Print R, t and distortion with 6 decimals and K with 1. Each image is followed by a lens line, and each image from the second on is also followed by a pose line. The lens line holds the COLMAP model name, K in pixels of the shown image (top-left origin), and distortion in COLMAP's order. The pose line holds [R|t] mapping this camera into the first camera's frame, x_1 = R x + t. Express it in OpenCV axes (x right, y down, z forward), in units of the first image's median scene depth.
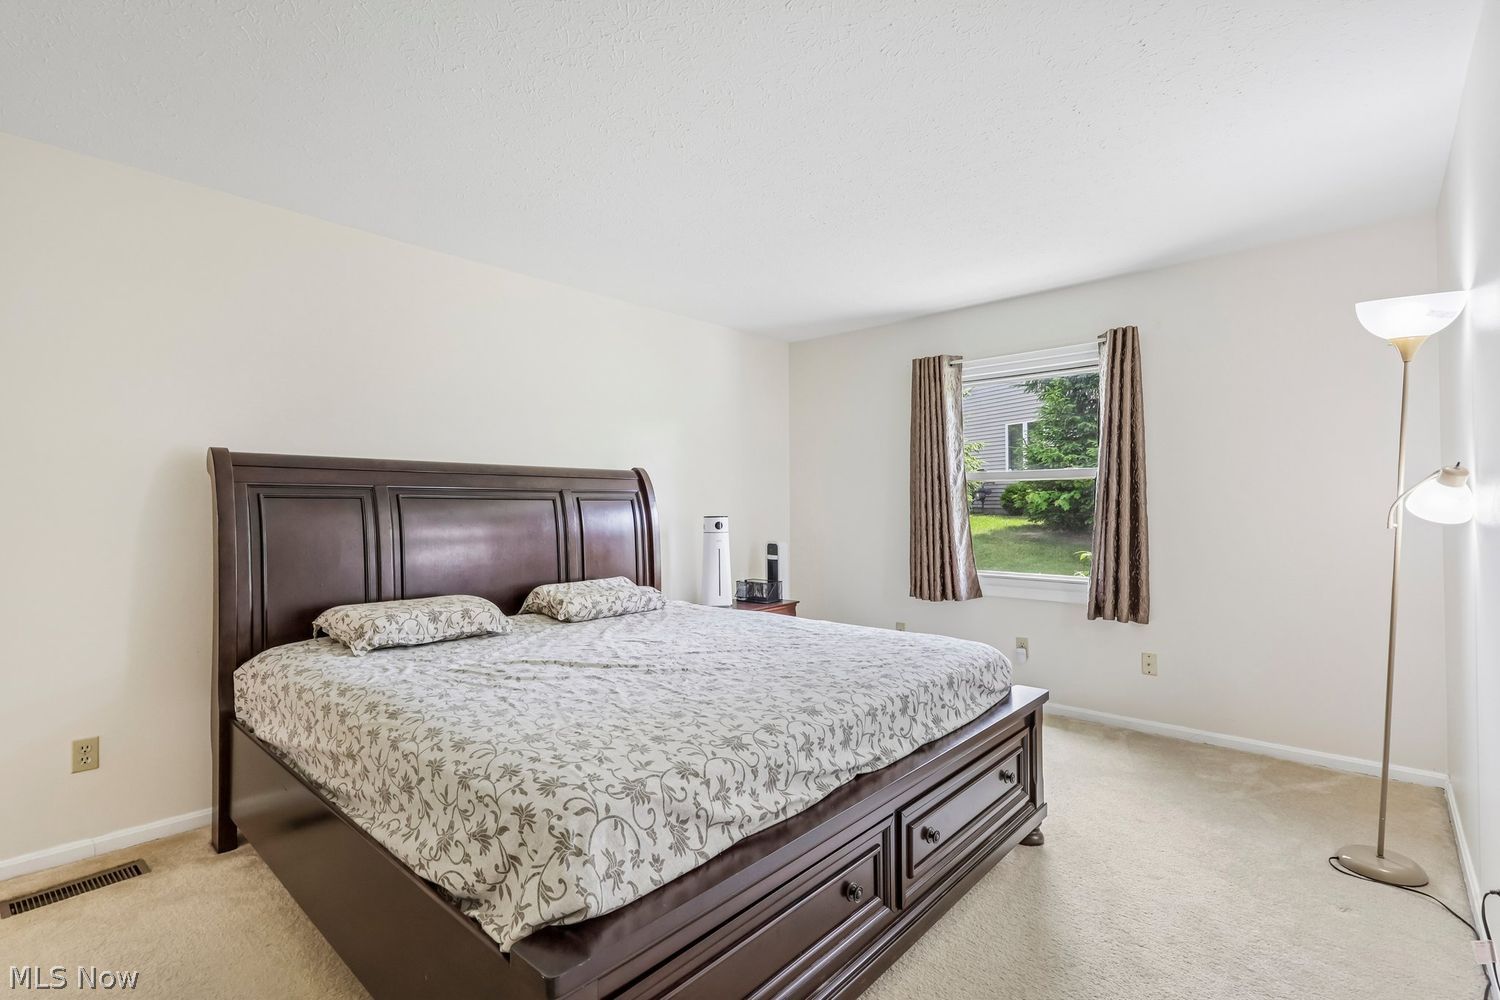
lens RADIAL K [[691.4, 0, 743.0], [0, 691.4, 502.7], [0, 0, 1]] dist [-0.003412, 0.002251]
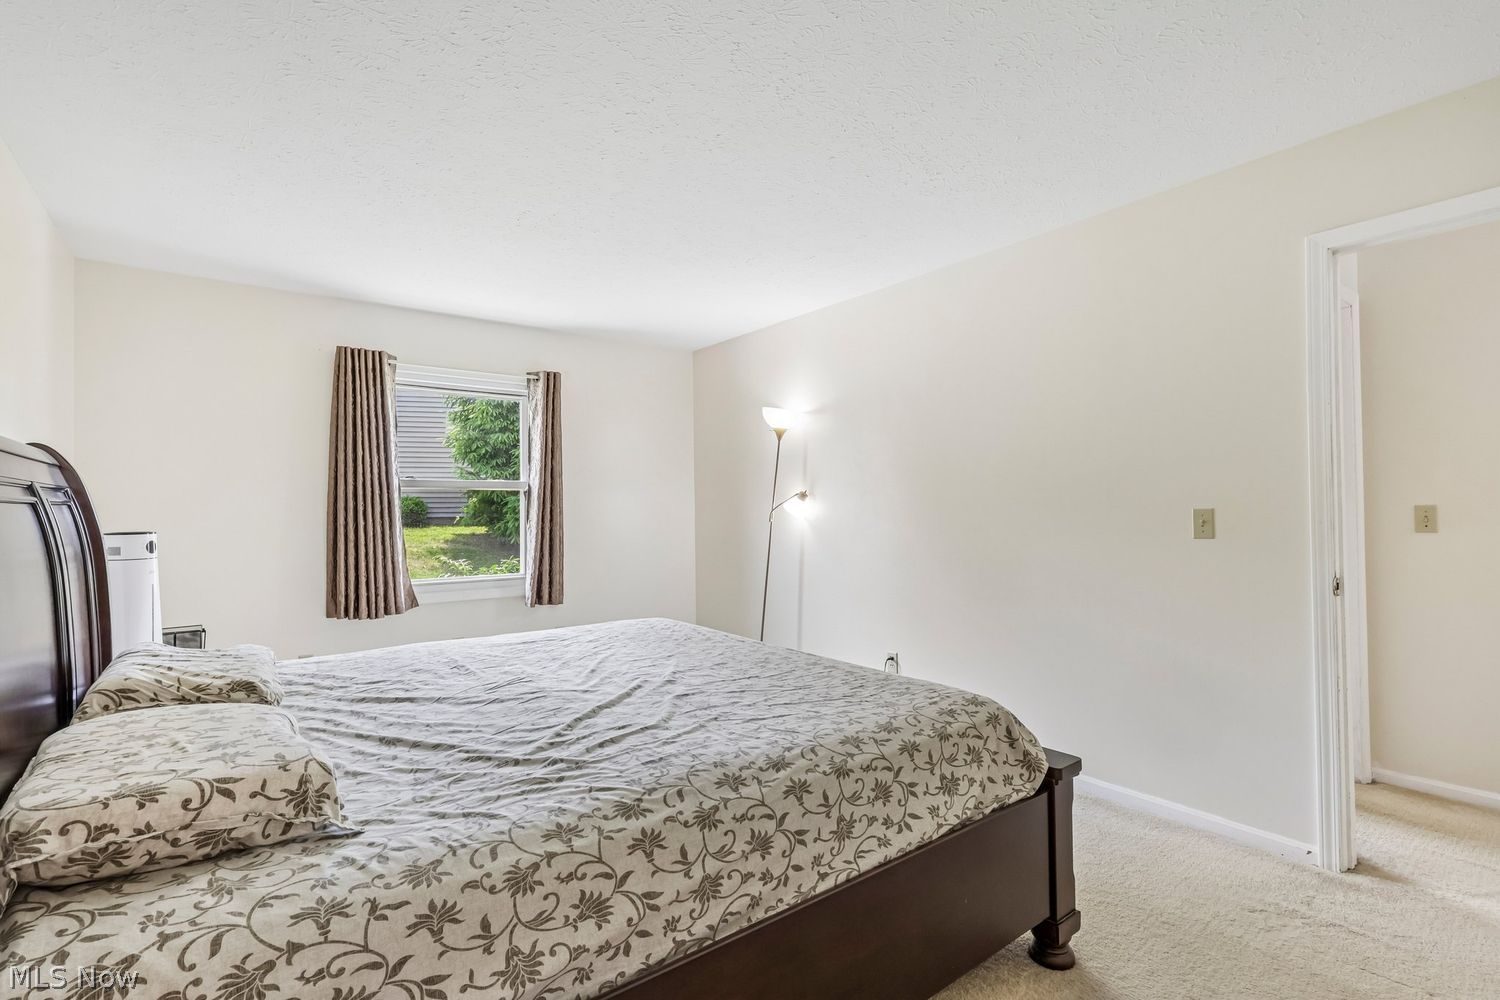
lens RADIAL K [[691.4, 0, 742.7], [0, 691.4, 503.0], [0, 0, 1]] dist [-0.003412, 0.002251]
pose [[0.185000, 0.013079, 0.982651, -0.713203], [0.003625, 0.999896, -0.013991, 0.005708], [-0.982732, 0.006150, 0.184934, 0.481613]]
